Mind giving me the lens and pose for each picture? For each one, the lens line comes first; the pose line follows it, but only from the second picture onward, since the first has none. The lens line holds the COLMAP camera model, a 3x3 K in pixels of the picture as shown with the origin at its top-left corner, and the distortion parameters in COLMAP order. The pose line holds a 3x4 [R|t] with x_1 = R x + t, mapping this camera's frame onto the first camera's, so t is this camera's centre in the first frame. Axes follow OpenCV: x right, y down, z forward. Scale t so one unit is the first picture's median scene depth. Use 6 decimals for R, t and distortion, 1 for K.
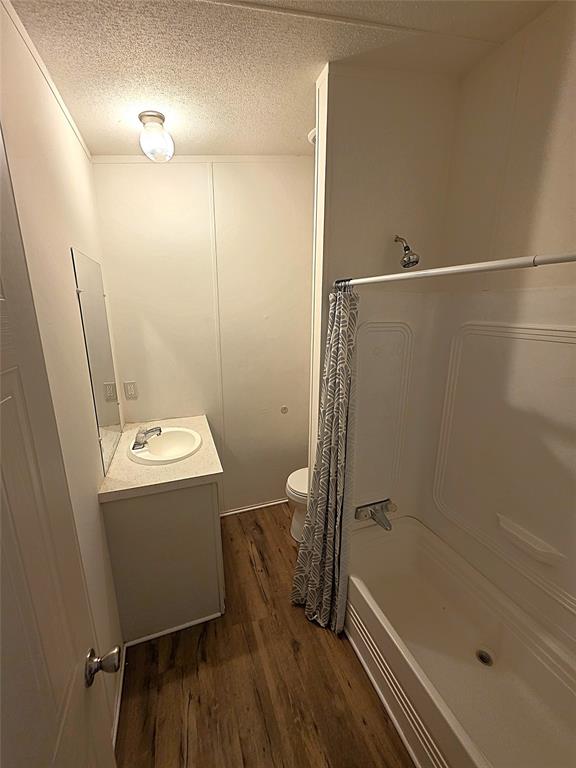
lens RADIAL K [[303.8, 0, 288.3], [0, 303.8, 384.5], [0, 0, 1]] dist [-0.001840, 0.000324]
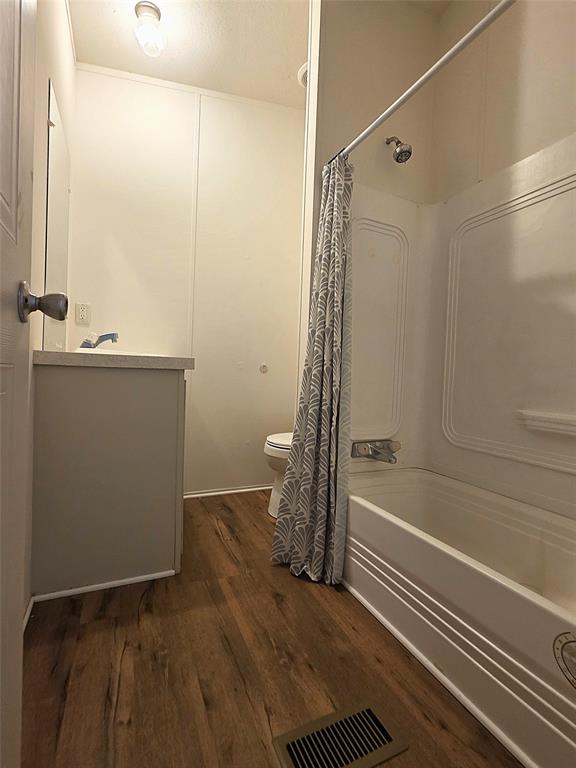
lens RADIAL K [[353.6, 0, 286.2], [0, 353.6, 380.3], [0, 0, 1]] dist [0.002442, 0.000617]
pose [[0.996827, 0.031259, 0.073209, -0.037037], [-0.015021, 0.977015, -0.212639, 0.549478], [-0.078173, 0.210865, 0.974384, 0.062777]]
